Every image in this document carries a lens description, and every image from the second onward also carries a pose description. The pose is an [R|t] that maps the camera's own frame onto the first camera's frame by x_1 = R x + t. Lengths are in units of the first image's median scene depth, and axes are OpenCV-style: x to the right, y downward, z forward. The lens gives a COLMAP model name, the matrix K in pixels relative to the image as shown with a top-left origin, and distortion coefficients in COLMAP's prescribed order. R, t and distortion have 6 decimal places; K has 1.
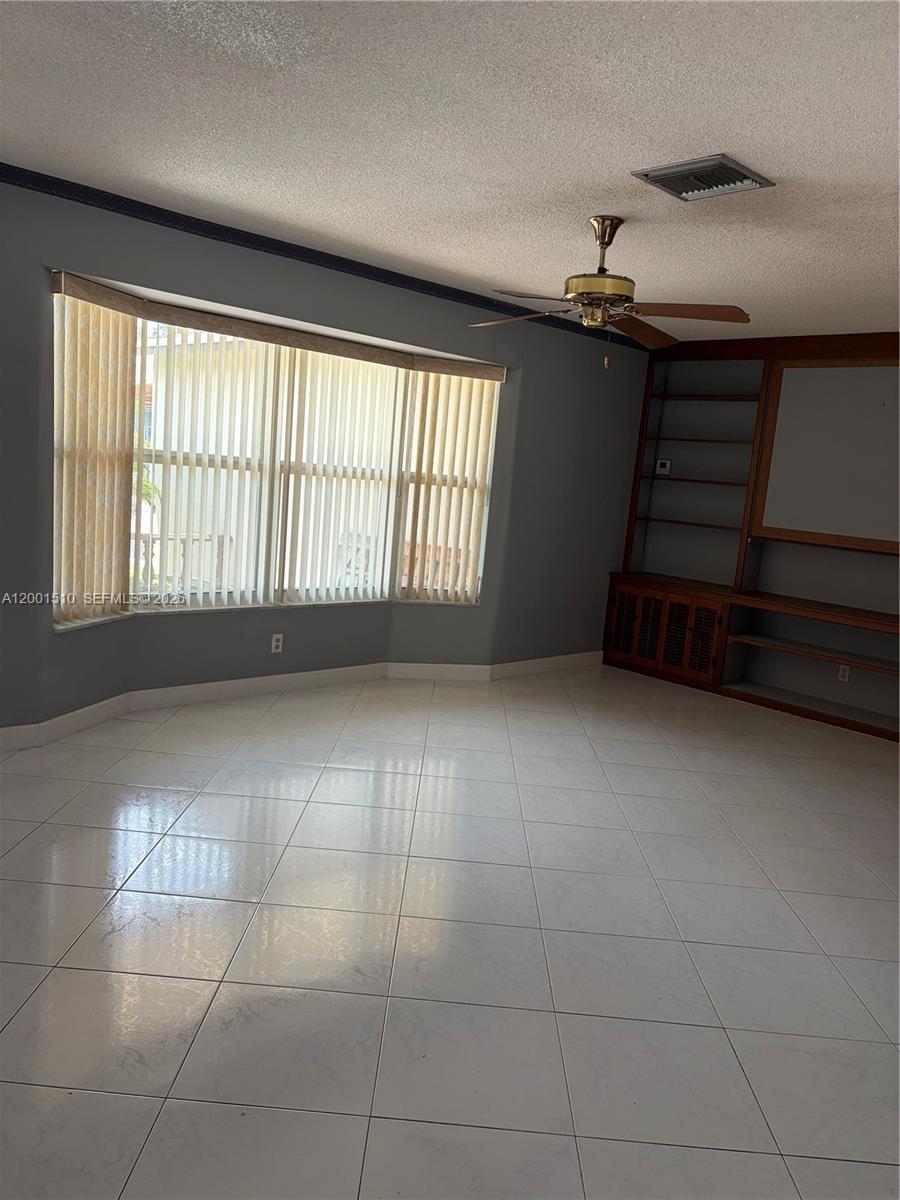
lens RADIAL K [[904.6, 0, 421.8], [0, 904.6, 600.2], [0, 0, 1]] dist [-0.001944, 0.001869]
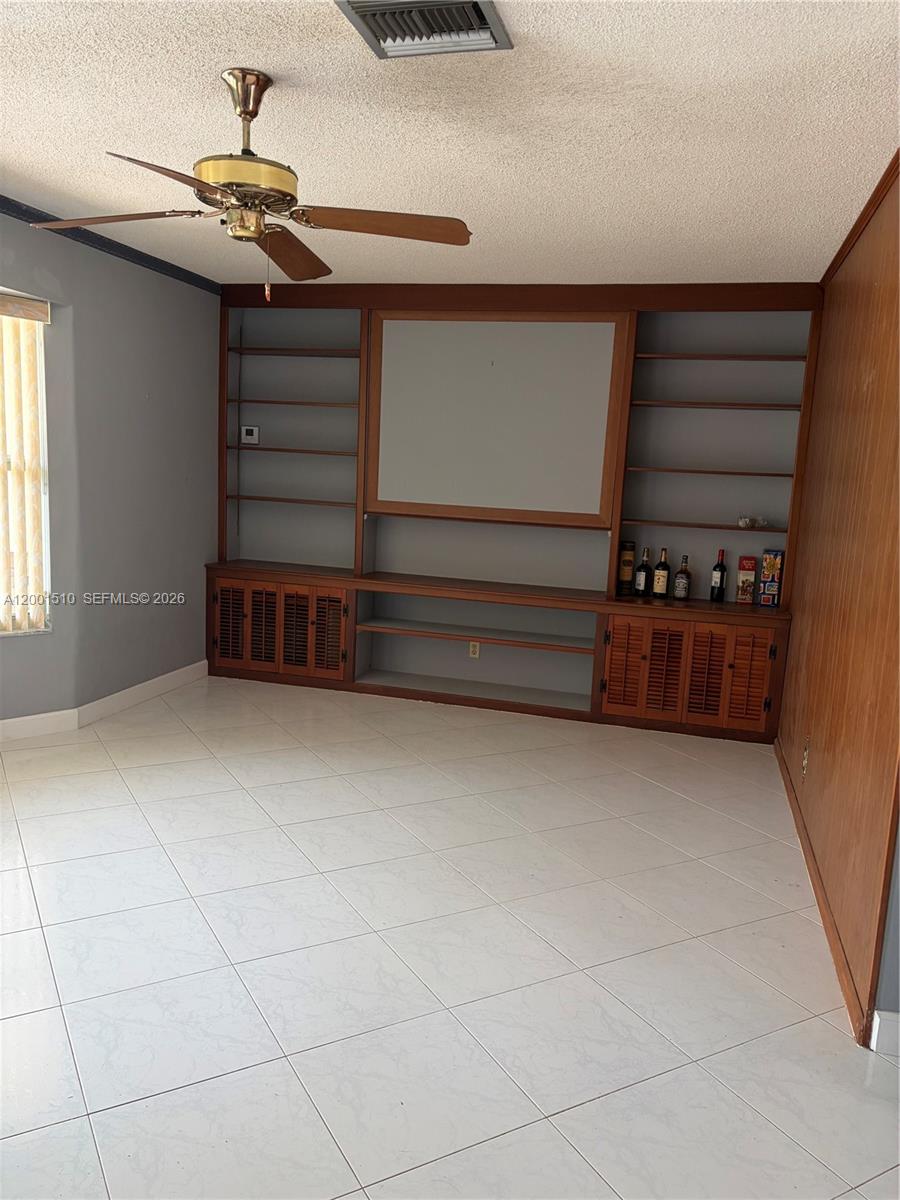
lens RADIAL K [[909.7, 0, 442.7], [0, 909.7, 606.3], [0, 0, 1]] dist [0.093856, -0.118677]
pose [[0.850236, -0.121938, 0.512083, -0.045219], [0.098738, 0.992477, 0.072391, -0.035653], [-0.517058, -0.010987, 0.855880, 0.188530]]
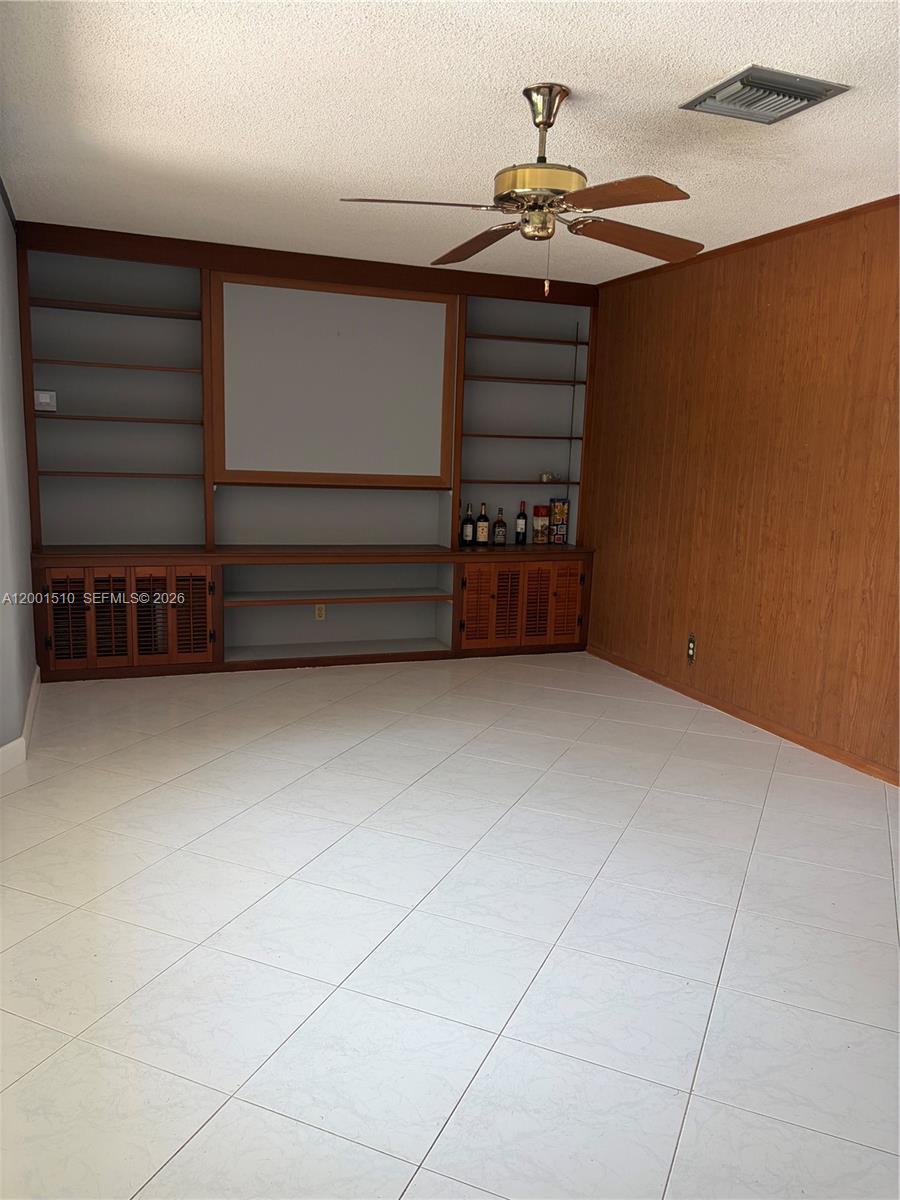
lens RADIAL K [[909.7, 0, 442.7], [0, 909.7, 606.3], [0, 0, 1]] dist [0.093856, -0.118677]
pose [[0.363995, -0.231921, 0.902064, -0.365316], [0.135535, 0.971383, 0.195053, -0.097285], [-0.921487, 0.051263, 0.385012, 0.472396]]
